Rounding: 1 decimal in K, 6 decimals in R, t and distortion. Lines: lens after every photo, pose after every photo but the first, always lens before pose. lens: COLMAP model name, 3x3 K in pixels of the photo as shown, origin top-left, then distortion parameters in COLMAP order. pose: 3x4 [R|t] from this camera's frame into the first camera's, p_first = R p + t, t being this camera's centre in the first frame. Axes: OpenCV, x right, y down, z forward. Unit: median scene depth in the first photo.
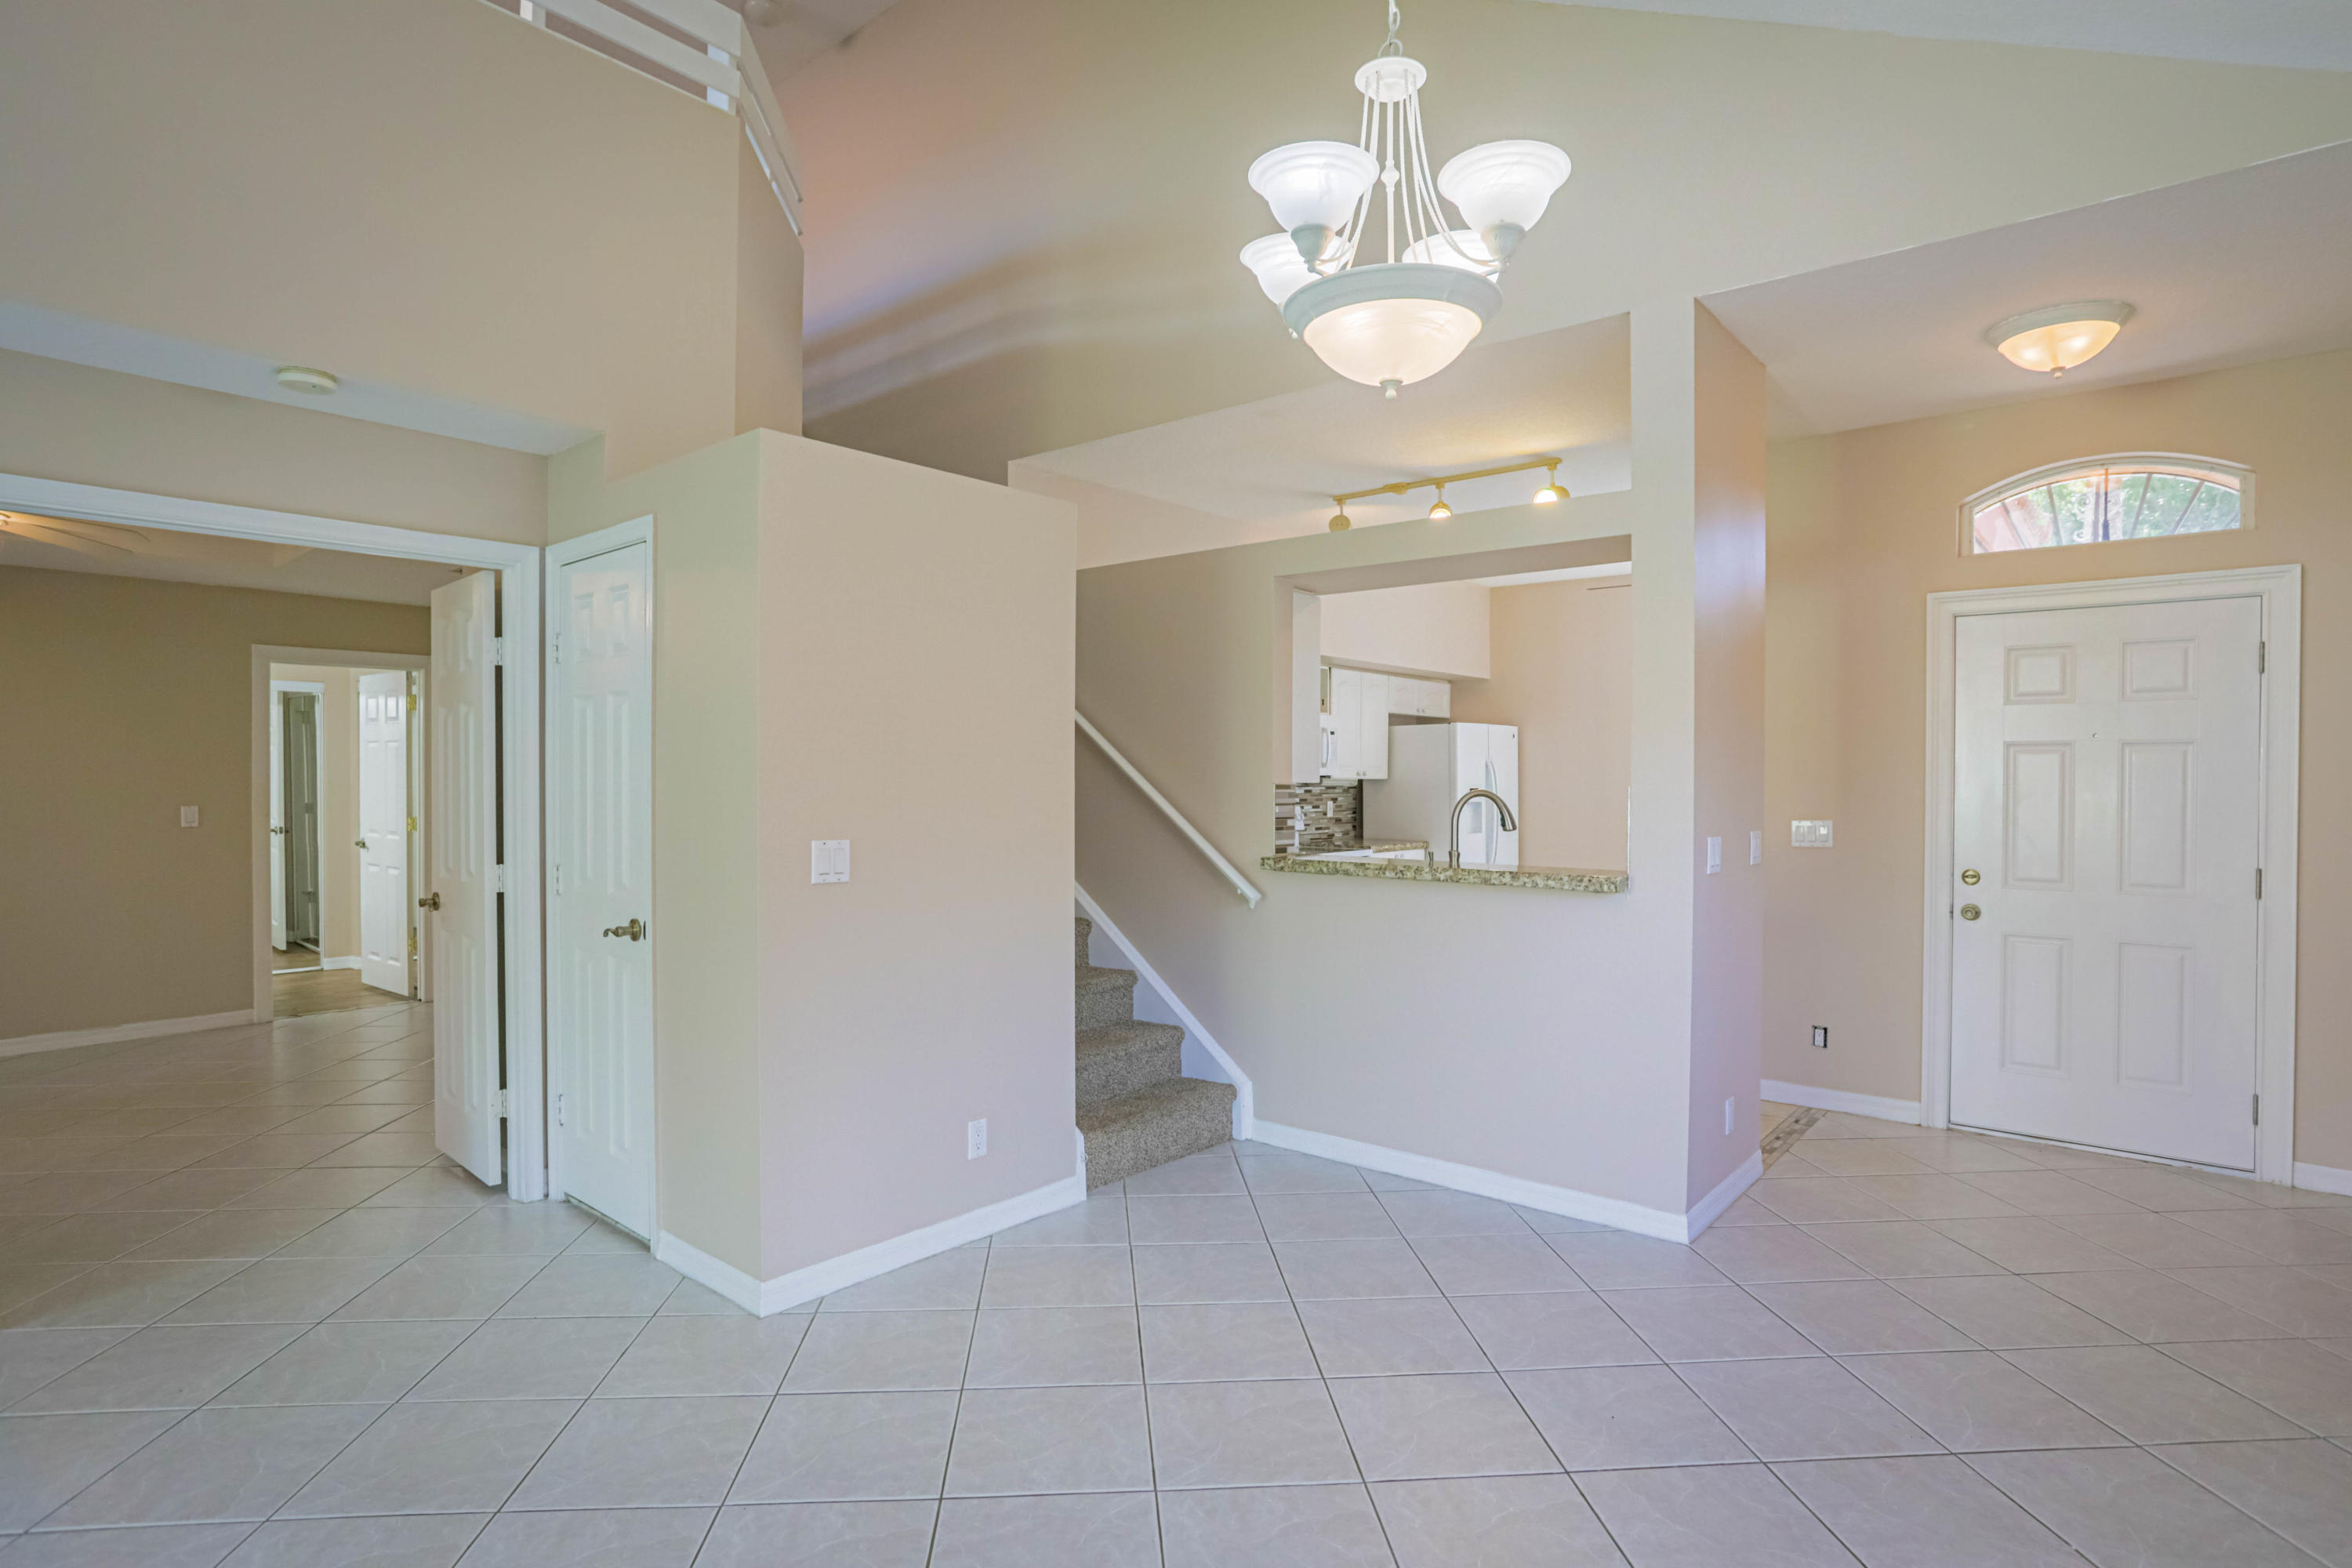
lens RADIAL K [[1214.1, 0, 1171.5], [0, 1214.1, 787.5], [0, 0, 1]] dist [-0.055674, 0.028789]
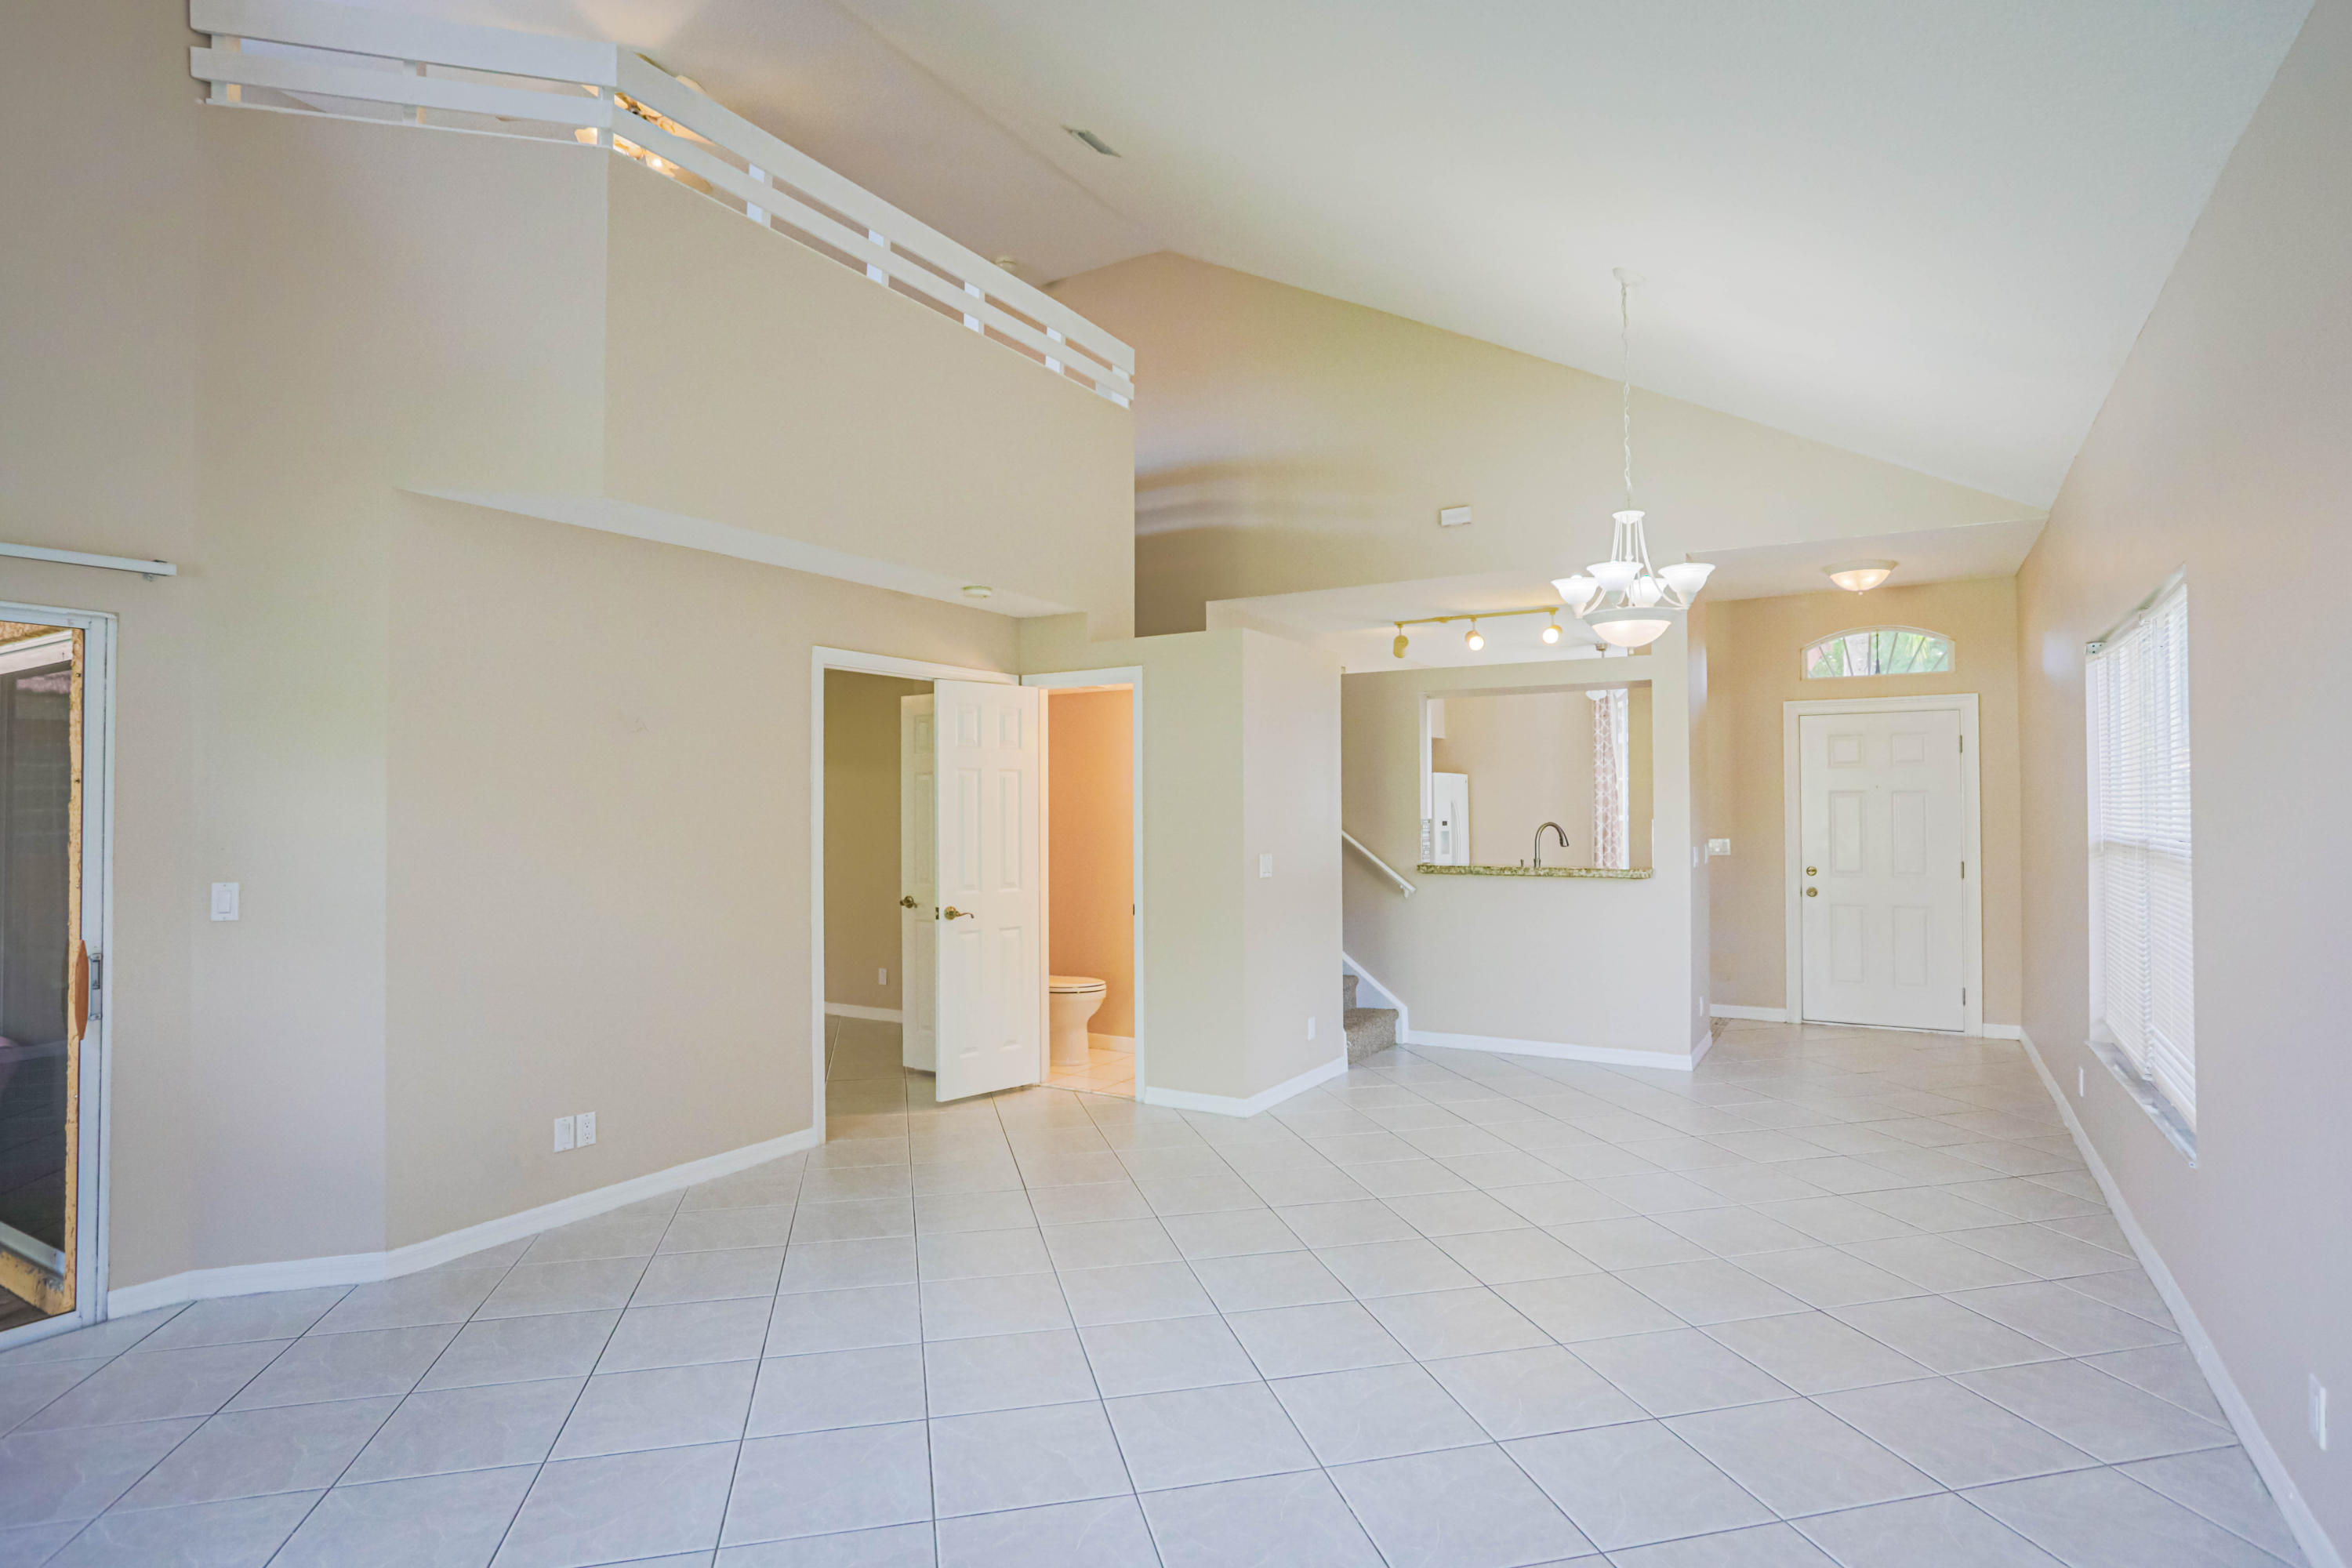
lens RADIAL K [[1214.1, 0, 1172.8], [0, 1214.1, 782.0], [0, 0, 1]] dist [-0.055674, 0.028789]
pose [[0.986521, -0.003093, 0.163606, -0.499735], [0.008303, 0.999480, -0.031173, -0.005341], [-0.163424, 0.032111, 0.986033, -0.529014]]
